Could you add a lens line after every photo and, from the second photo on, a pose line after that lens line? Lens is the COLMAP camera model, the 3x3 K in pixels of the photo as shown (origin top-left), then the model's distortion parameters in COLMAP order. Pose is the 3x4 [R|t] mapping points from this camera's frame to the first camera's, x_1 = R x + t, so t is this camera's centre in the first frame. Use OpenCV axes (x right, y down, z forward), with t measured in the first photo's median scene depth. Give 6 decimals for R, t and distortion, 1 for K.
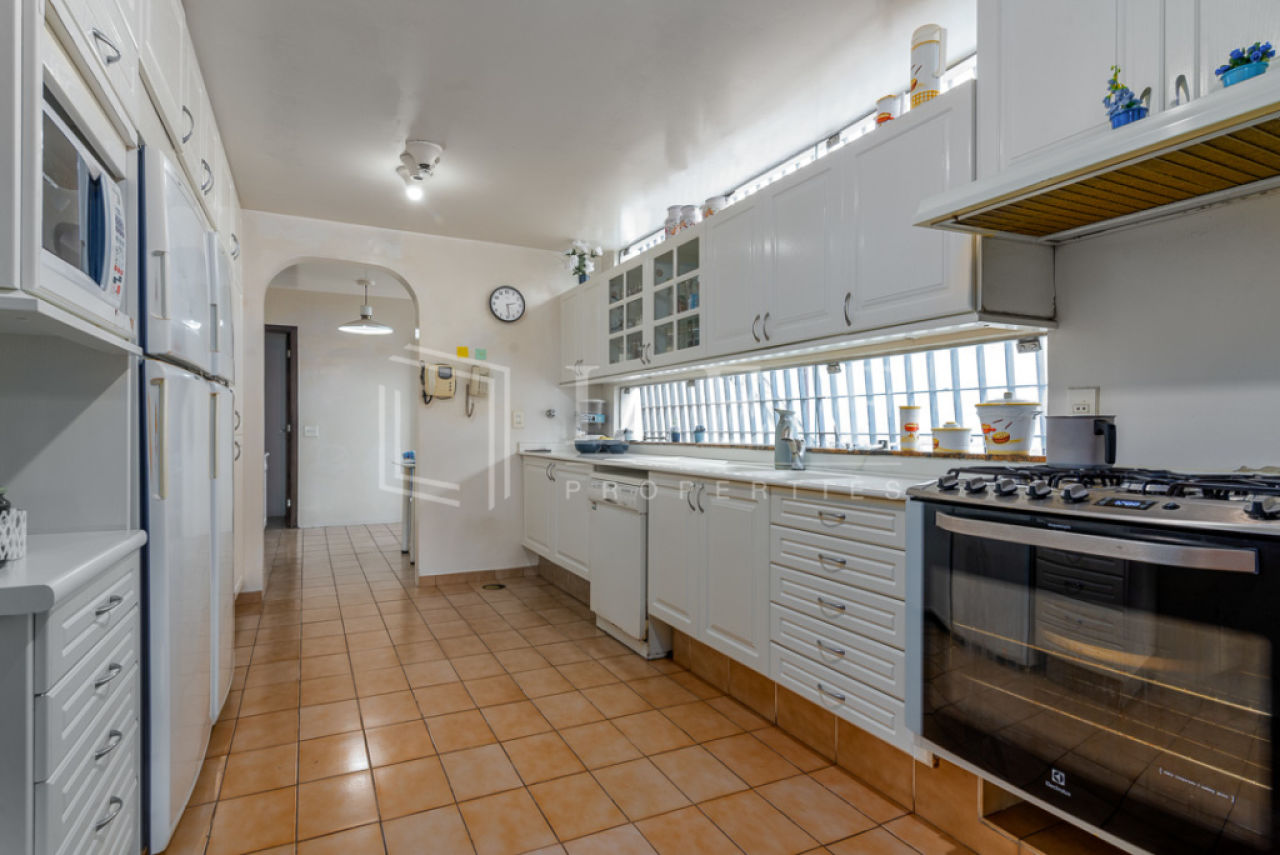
lens RADIAL K [[672.4, 0, 645.6], [0, 672.4, 427.2], [0, 0, 1]] dist [0.007273, 0.002107]
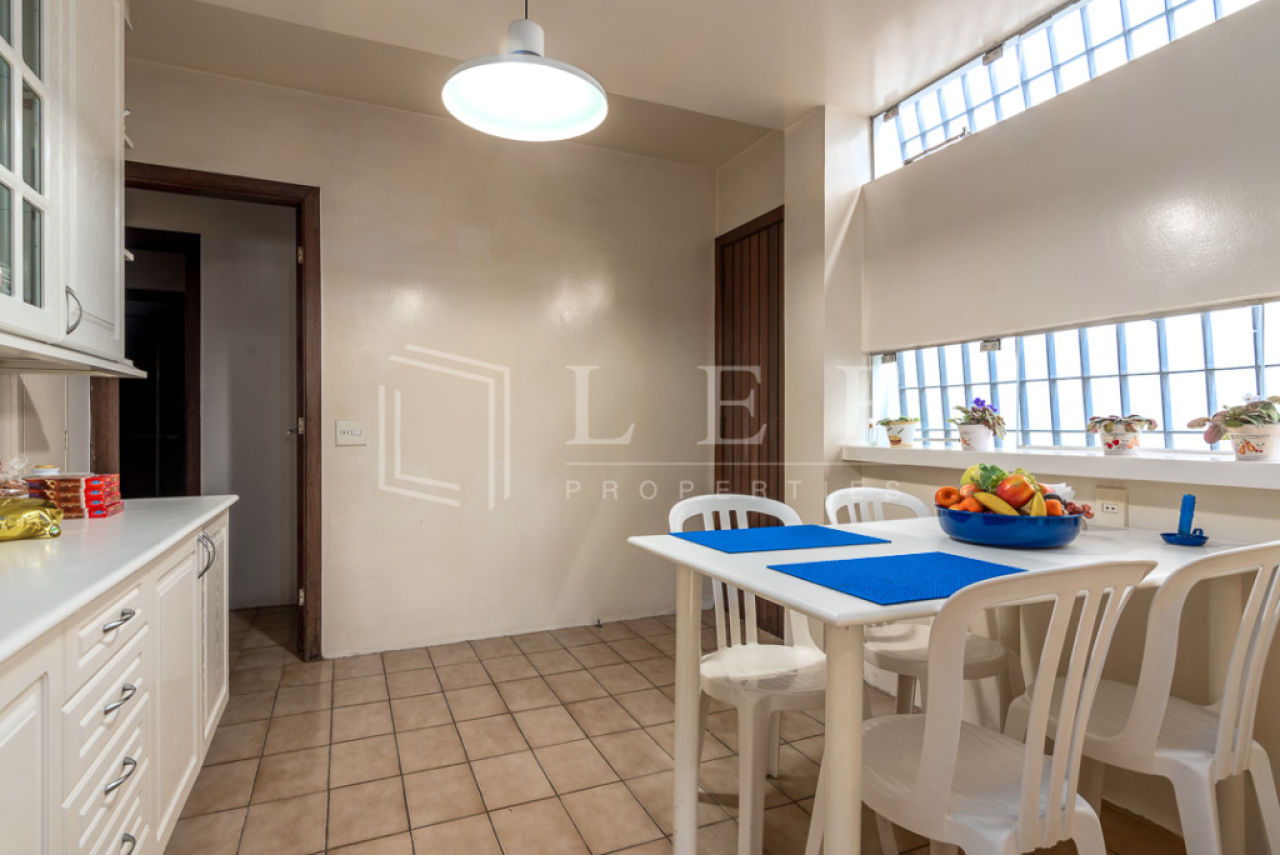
lens RADIAL K [[672.4, 0, 634.9], [0, 672.4, 426.4], [0, 0, 1]] dist [0.007273, 0.002107]
pose [[0.998853, 0.001401, -0.047858, -0.075154], [-0.001055, 0.999973, 0.007241, -0.000072], [0.047867, -0.007182, 0.998828, 0.147522]]
